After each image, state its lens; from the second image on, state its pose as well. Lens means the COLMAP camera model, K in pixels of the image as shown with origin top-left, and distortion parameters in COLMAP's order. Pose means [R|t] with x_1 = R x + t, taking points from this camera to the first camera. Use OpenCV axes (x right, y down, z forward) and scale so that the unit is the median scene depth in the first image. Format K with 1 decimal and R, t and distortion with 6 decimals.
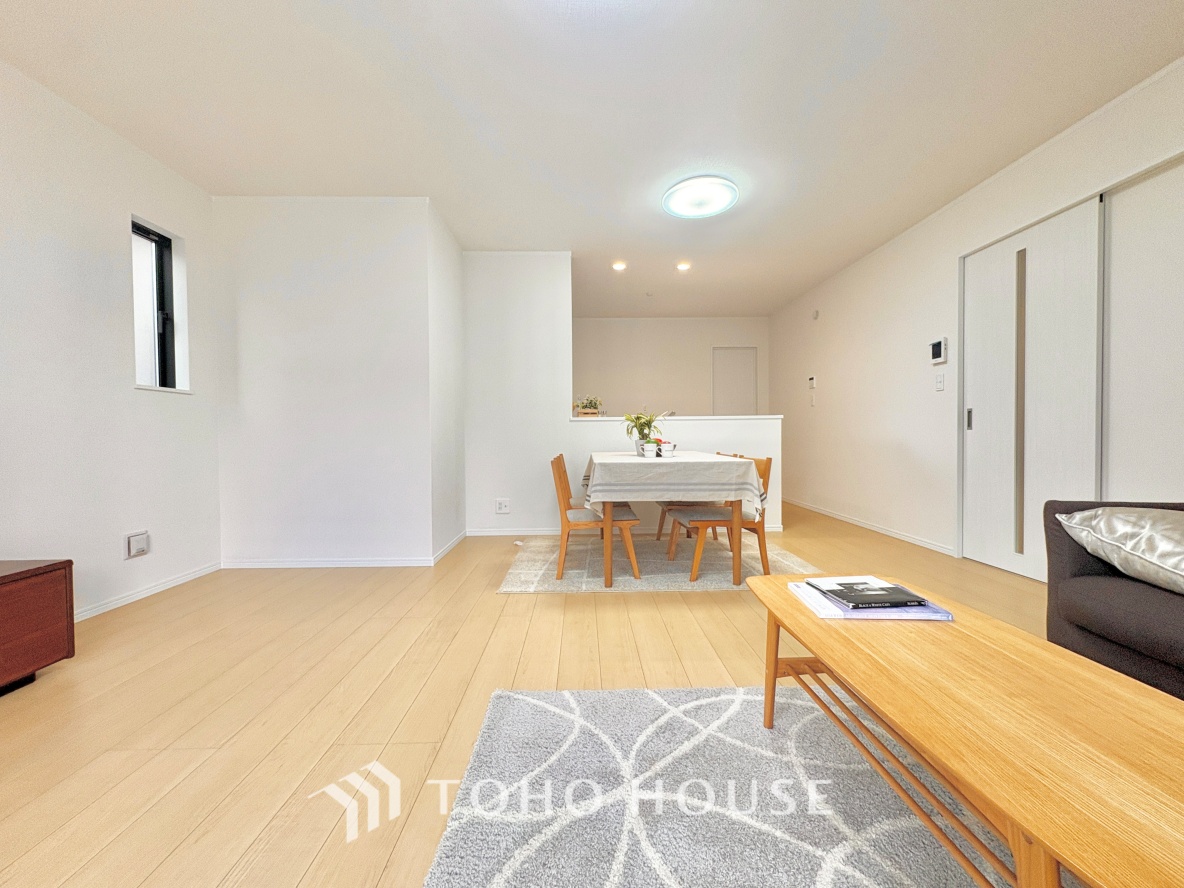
lens RADIAL K [[471.4, 0, 591.8], [0, 471.4, 444.2], [0, 0, 1]] dist [-0.000169, -0.000428]
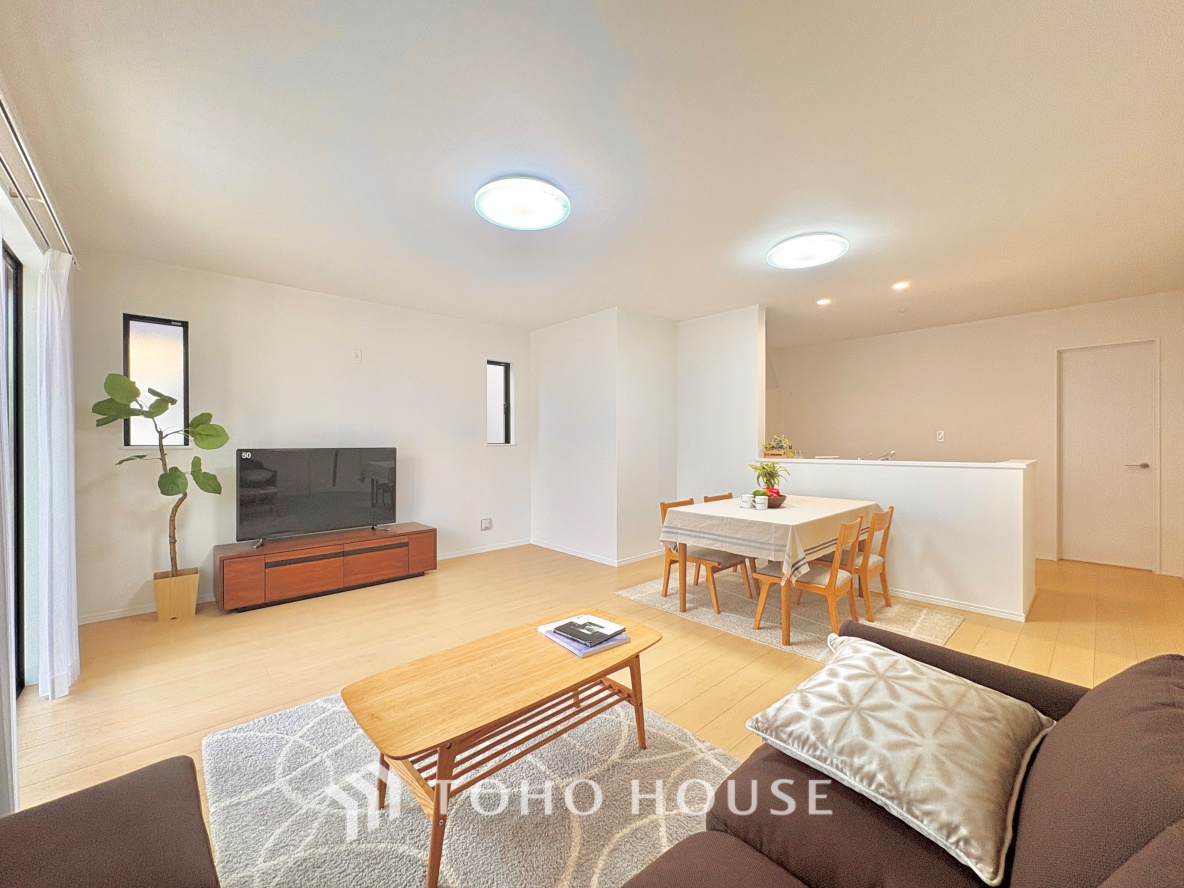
lens RADIAL K [[471.4, 0, 593.1], [0, 471.4, 443.7], [0, 0, 1]] dist [-0.000169, -0.000428]
pose [[0.663541, 0.010399, -0.748068, 0.789221], [-0.017216, 0.999851, -0.001372, -0.126055], [0.747942, 0.013789, 0.663621, 0.010188]]
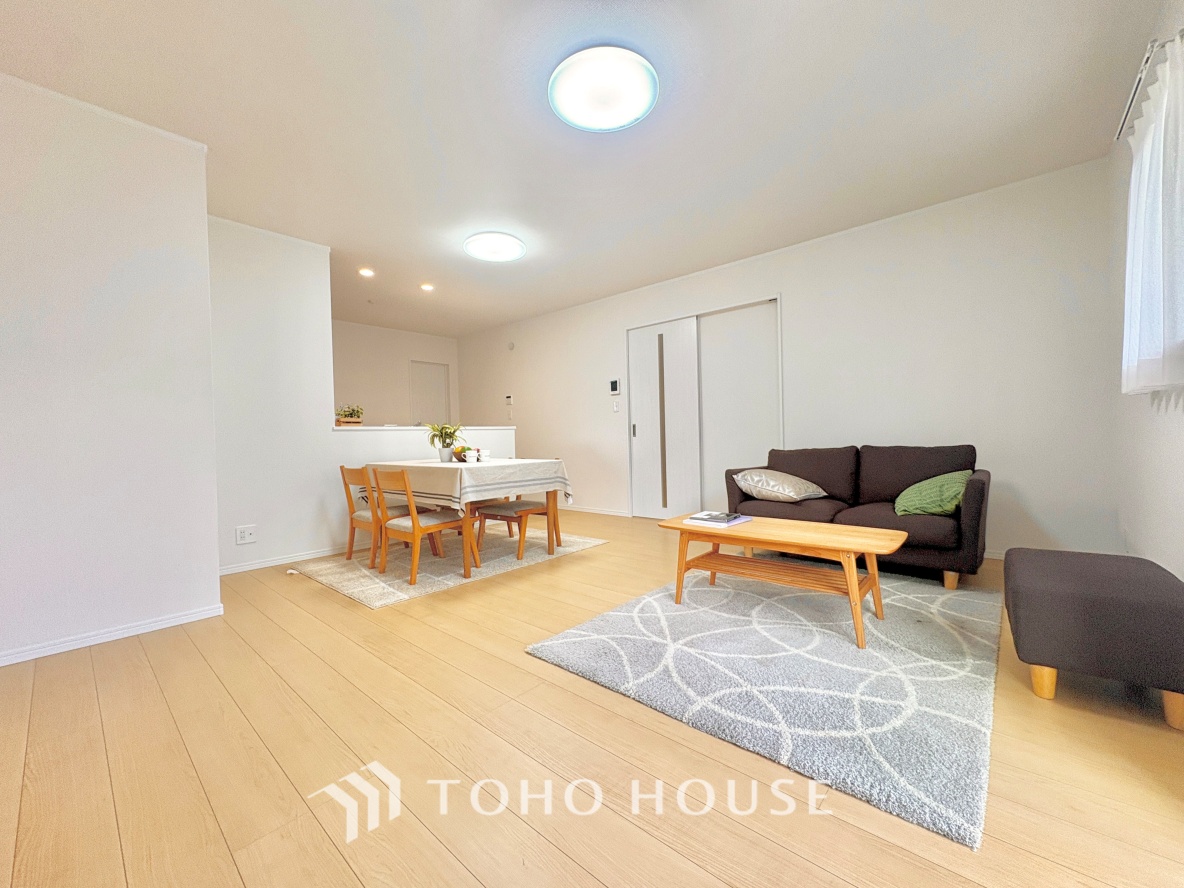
lens RADIAL K [[471.4, 0, 591.1], [0, 471.4, 445.0], [0, 0, 1]] dist [-0.000169, -0.000428]
pose [[0.678925, -0.018323, 0.733979, -0.584343], [0.032775, 0.999448, -0.005367, 0.000893], [-0.733476, 0.027700, 0.679151, 0.009812]]
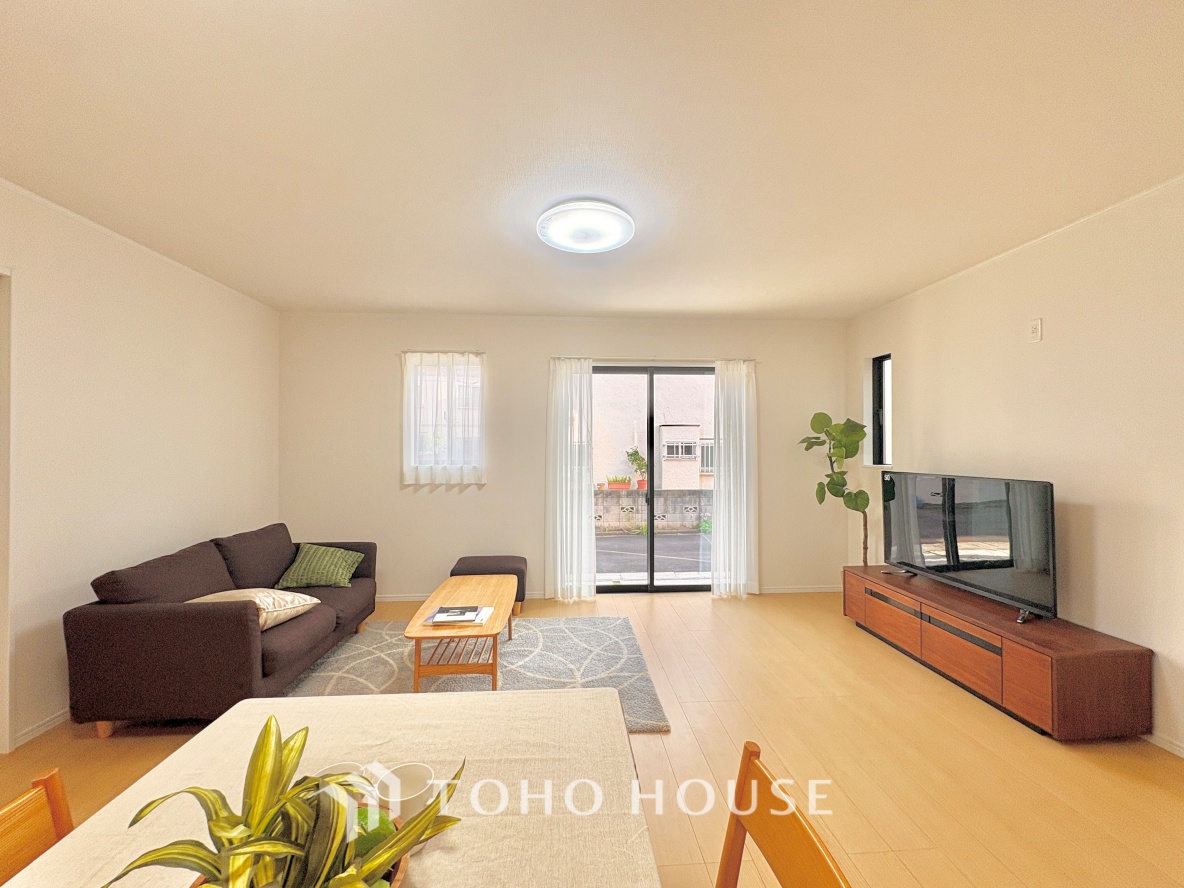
lens RADIAL K [[471.4, 0, 588.8], [0, 471.4, 444.8], [0, 0, 1]] dist [-0.000169, -0.000428]
pose [[-0.998900, 0.010973, -0.045580, 0.051496], [0.010508, 0.999891, 0.010414, -0.189864], [0.045690, 0.009923, -0.998906, 1.394265]]
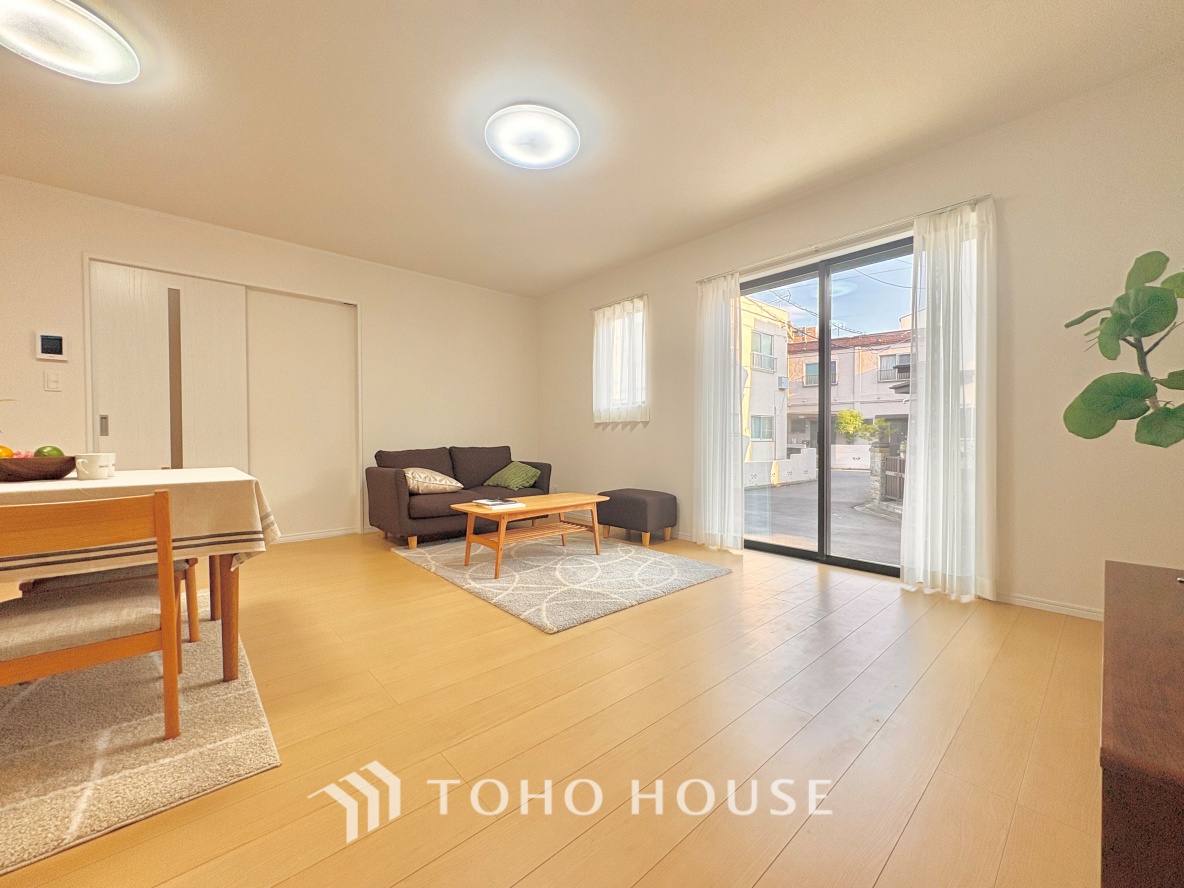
lens RADIAL K [[471.4, 0, 591.6], [0, 471.4, 444.8], [0, 0, 1]] dist [-0.000169, -0.000428]
pose [[-0.655454, -0.001576, 0.755234, -0.751152], [0.021906, 0.999537, 0.021097, -0.011954], [-0.754918, 0.030372, -0.655116, 1.039805]]
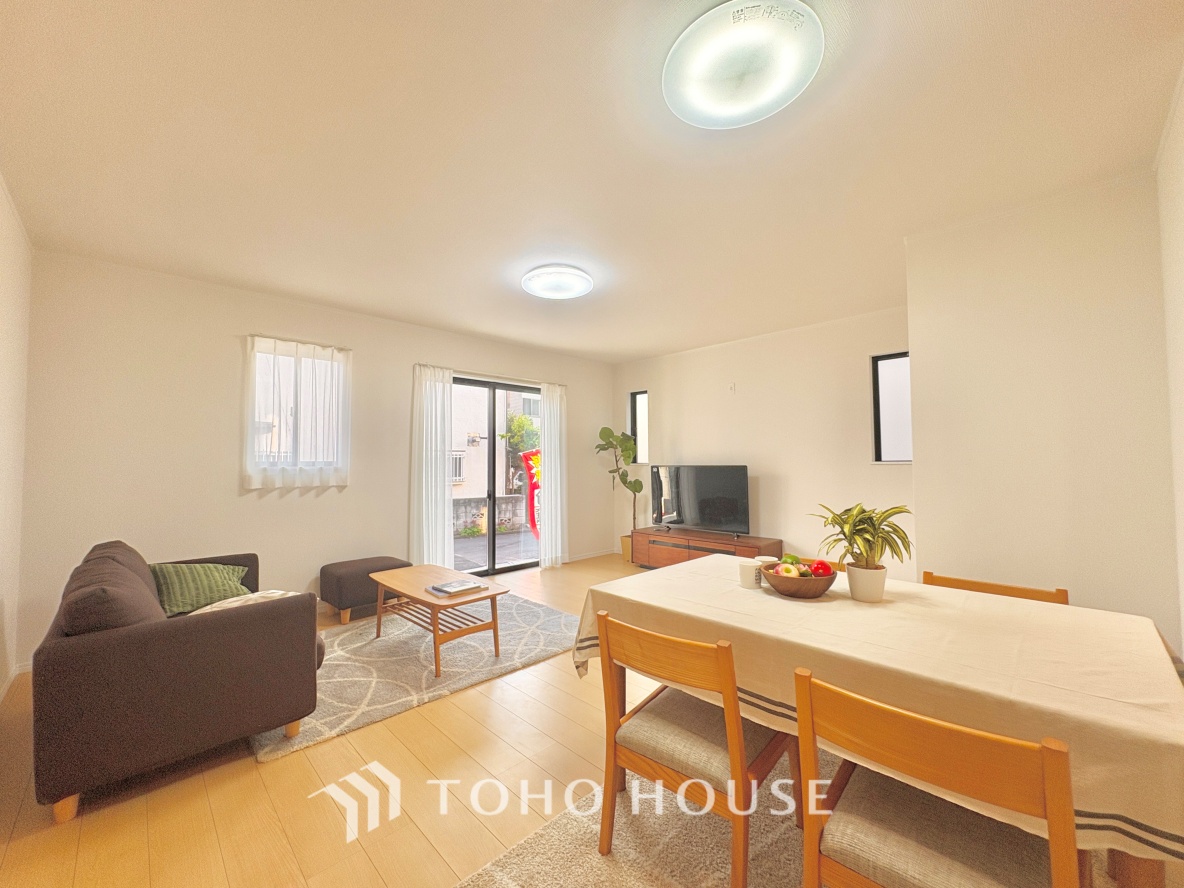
lens RADIAL K [[471.4, 0, 592.1], [0, 471.4, 445.0], [0, 0, 1]] dist [-0.000169, -0.000428]
pose [[-0.725642, -0.011470, -0.687977, 0.772745], [0.003632, 0.999783, -0.020500, -0.144745], [0.688063, -0.017374, -0.725443, 1.439942]]
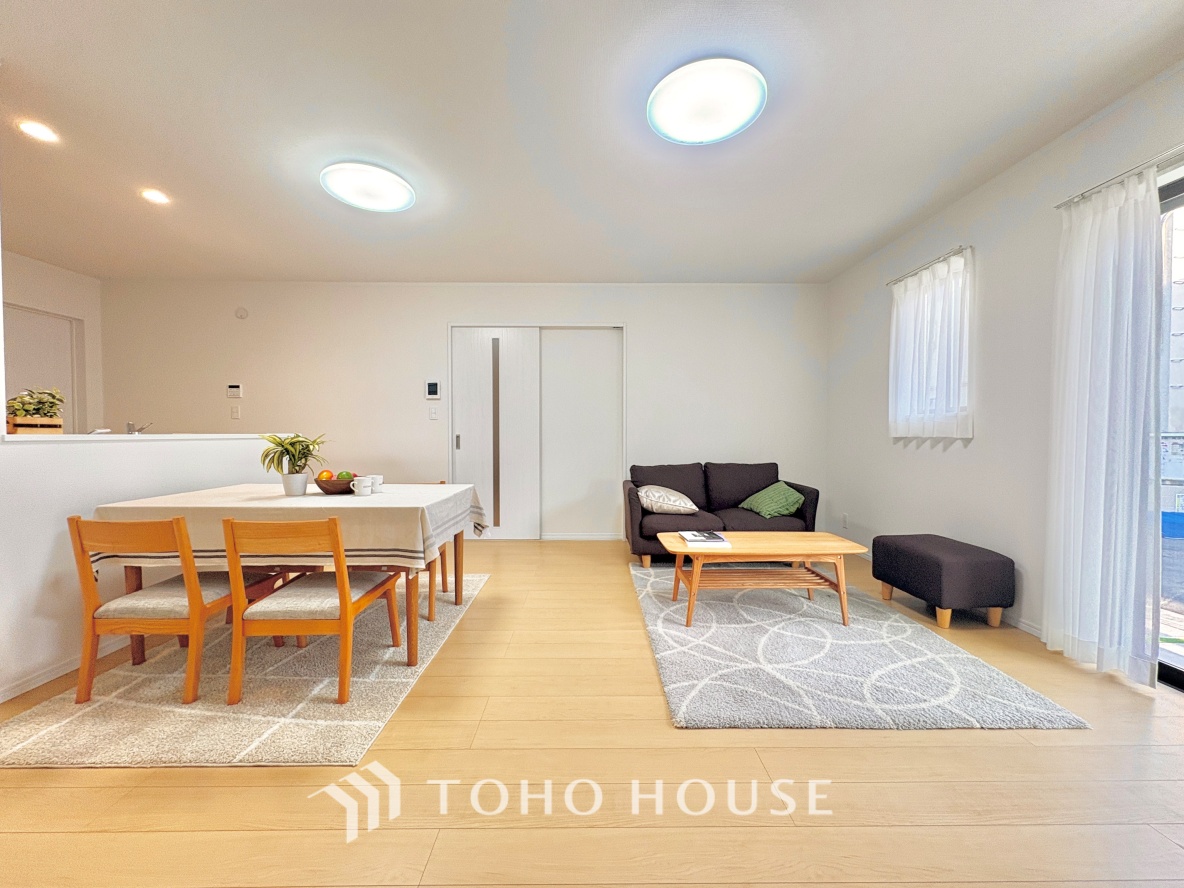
lens RADIAL K [[471.4, 0, 591.9], [0, 471.4, 444.0], [0, 0, 1]] dist [-0.000169, -0.000428]
pose [[0.010793, -0.012233, 0.999867, -0.737408], [0.017828, 0.999769, 0.012040, -0.067537], [-0.999783, 0.017696, 0.011008, 0.688120]]
